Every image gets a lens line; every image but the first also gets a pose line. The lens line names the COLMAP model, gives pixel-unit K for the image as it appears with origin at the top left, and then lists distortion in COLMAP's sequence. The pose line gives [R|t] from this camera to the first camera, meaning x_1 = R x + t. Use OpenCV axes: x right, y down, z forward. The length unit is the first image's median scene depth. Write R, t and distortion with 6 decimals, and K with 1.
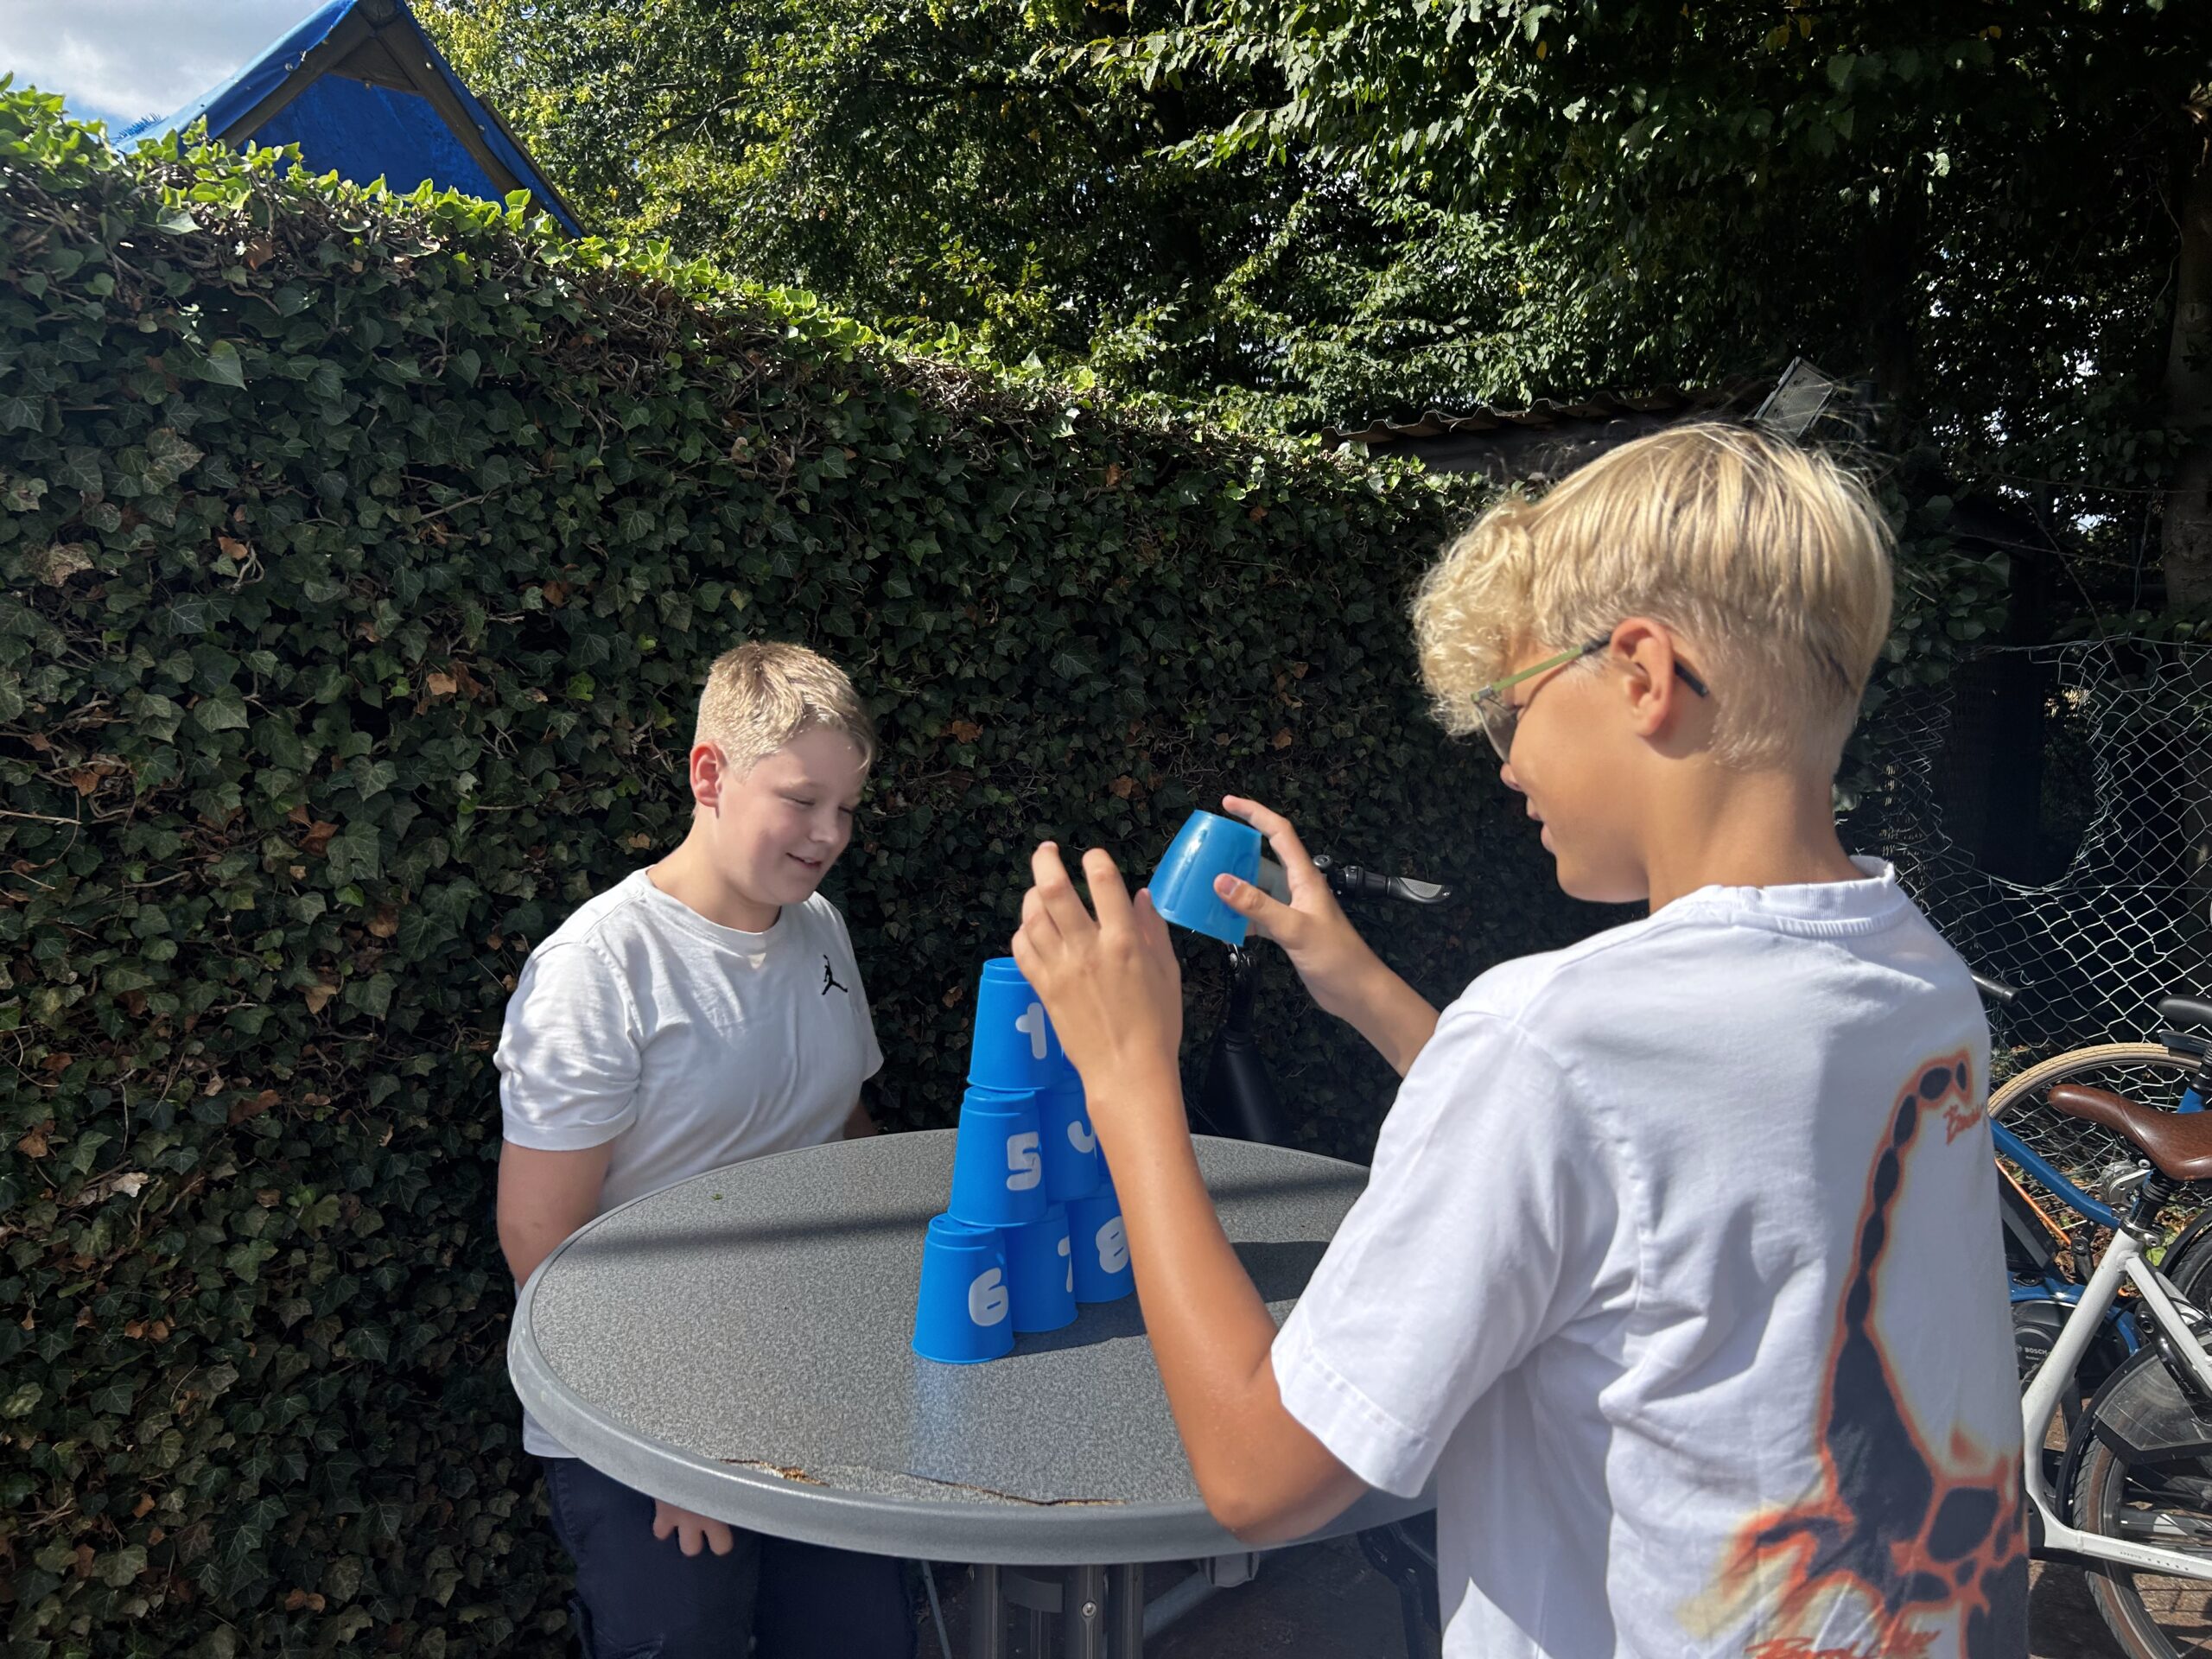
lens RADIAL K [[1728.0, 0, 1106.0], [0, 1728.0, 829.5], [0, 0, 1]] dist [0.005670, -0.000688]
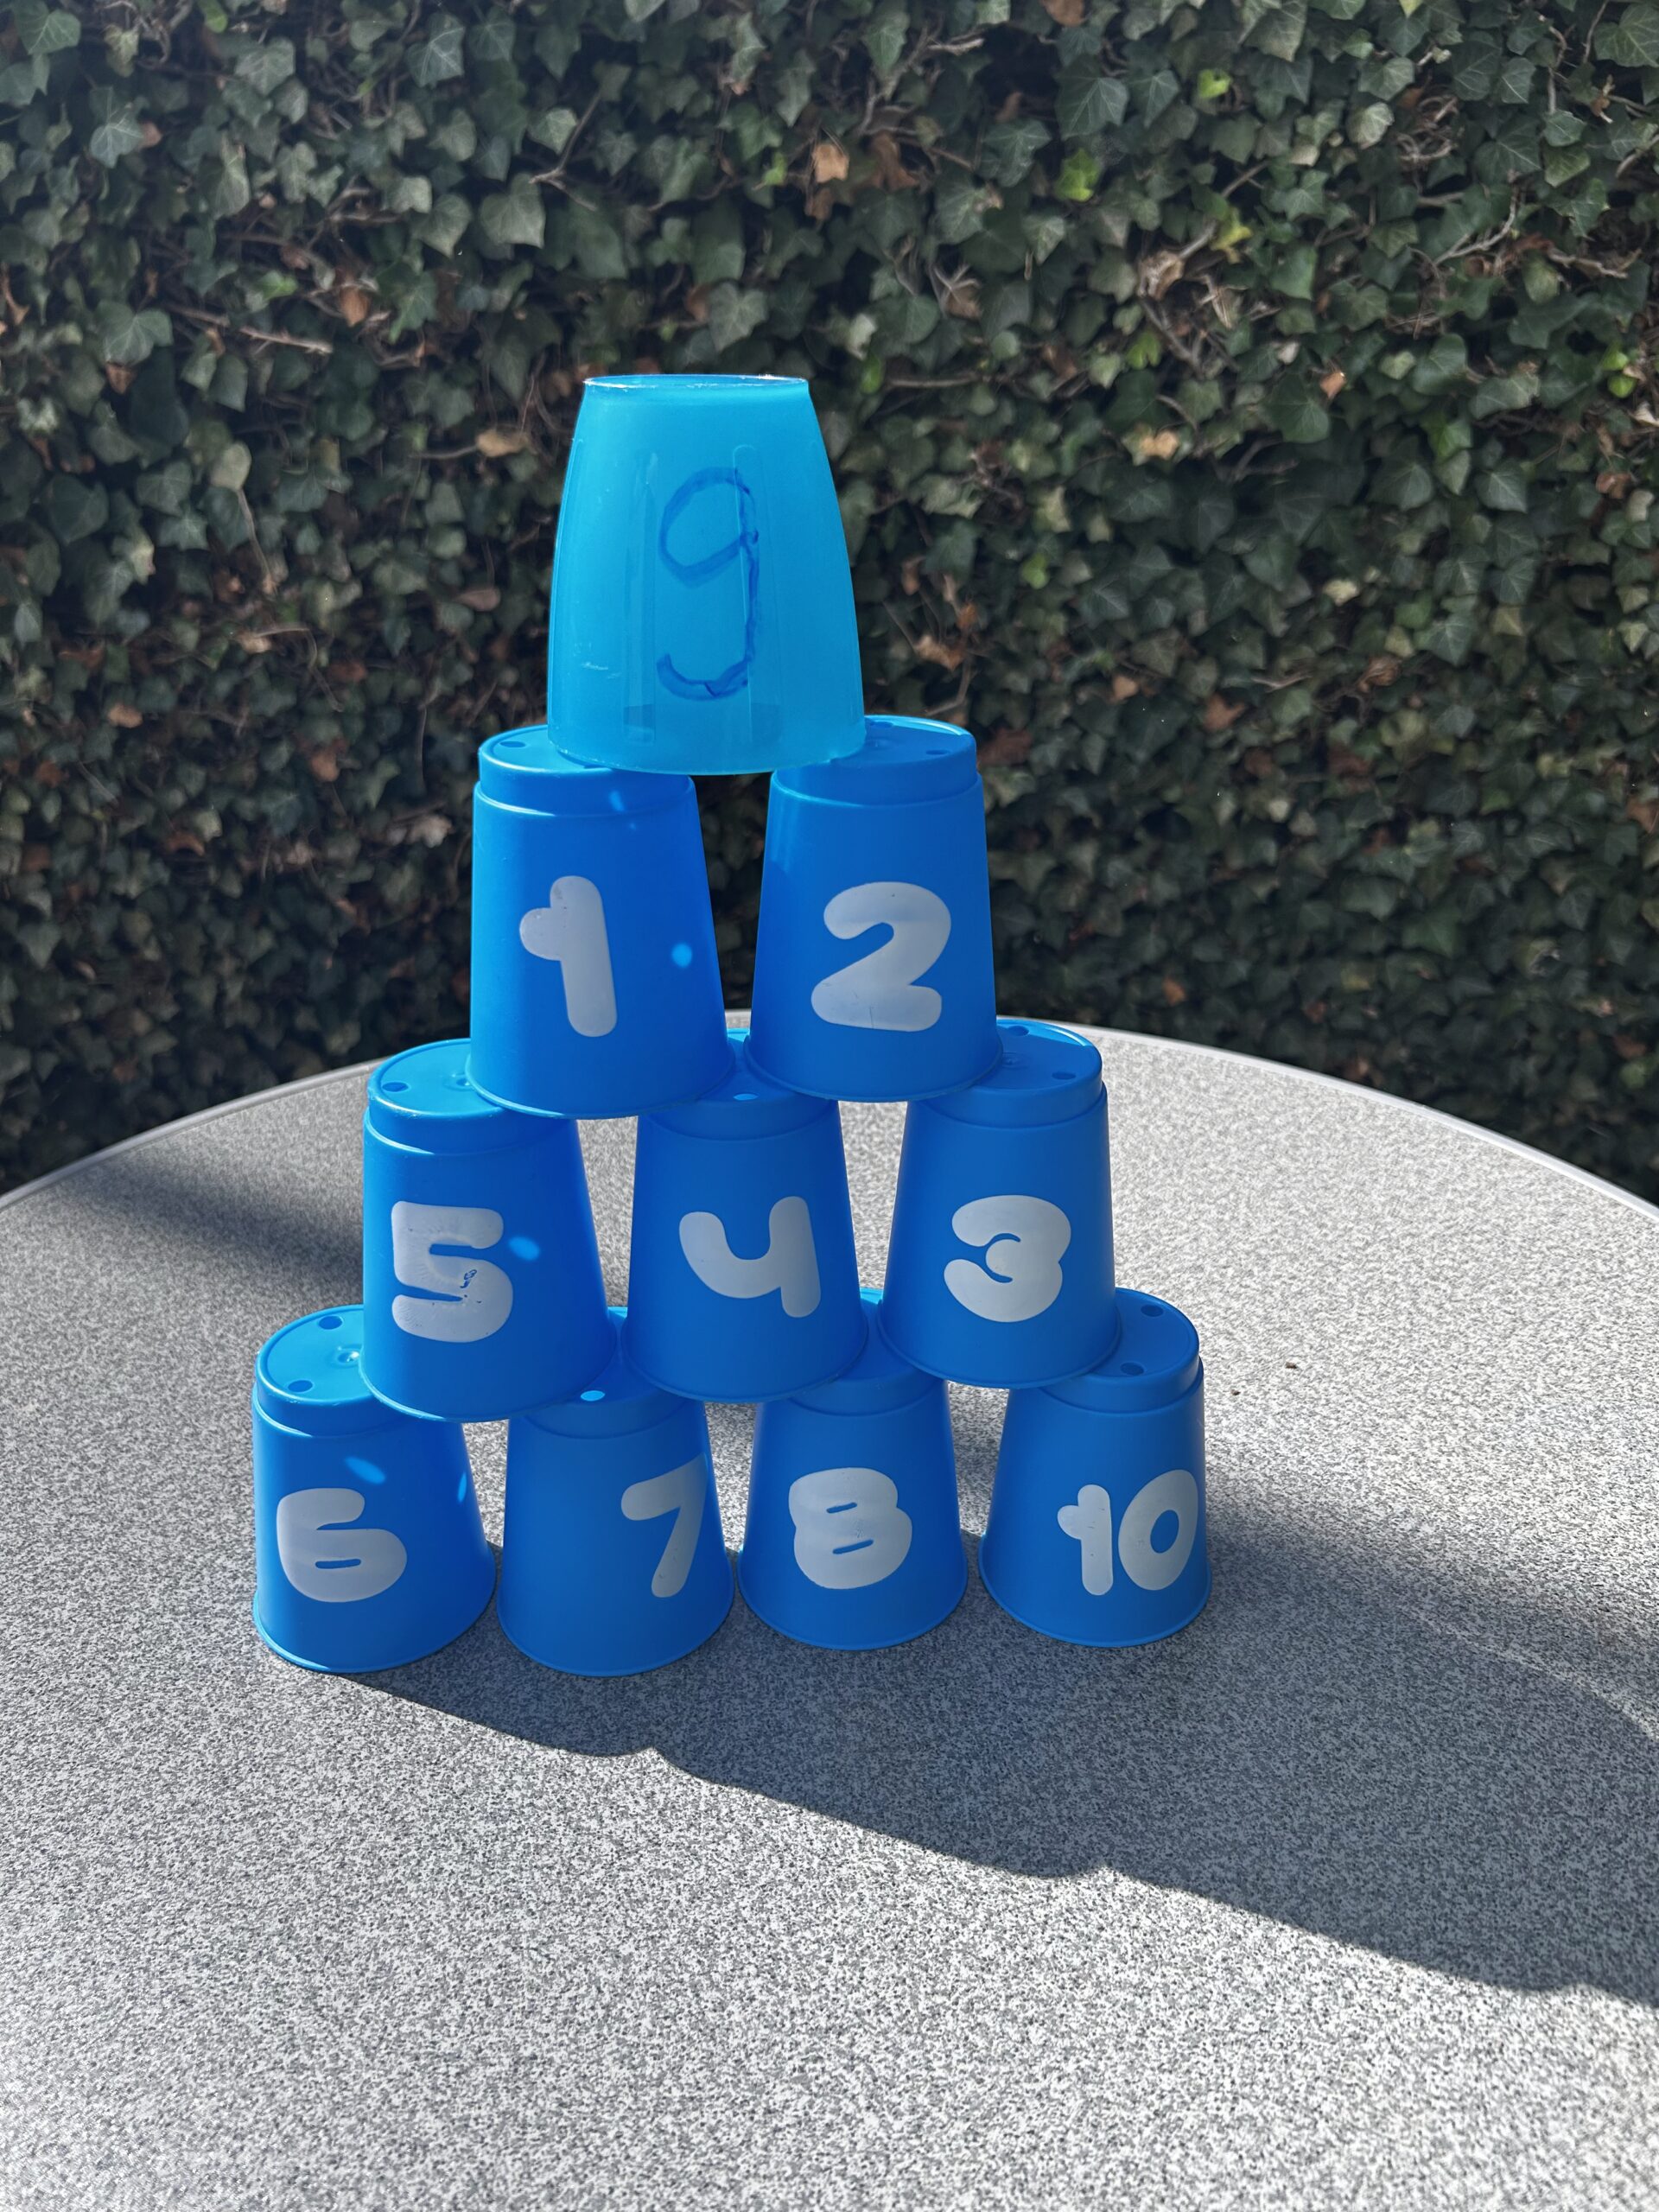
lens RADIAL K [[1728.0, 0, 829.5], [0, 1728.0, 1106.0], [0, 0, 1]] dist [0.005670, -0.000688]
pose [[0.702144, 0.300453, -0.645540, 0.163978], [-0.056273, 0.927192, 0.370335, 0.005186], [0.709808, -0.223702, 0.667930, 0.538049]]
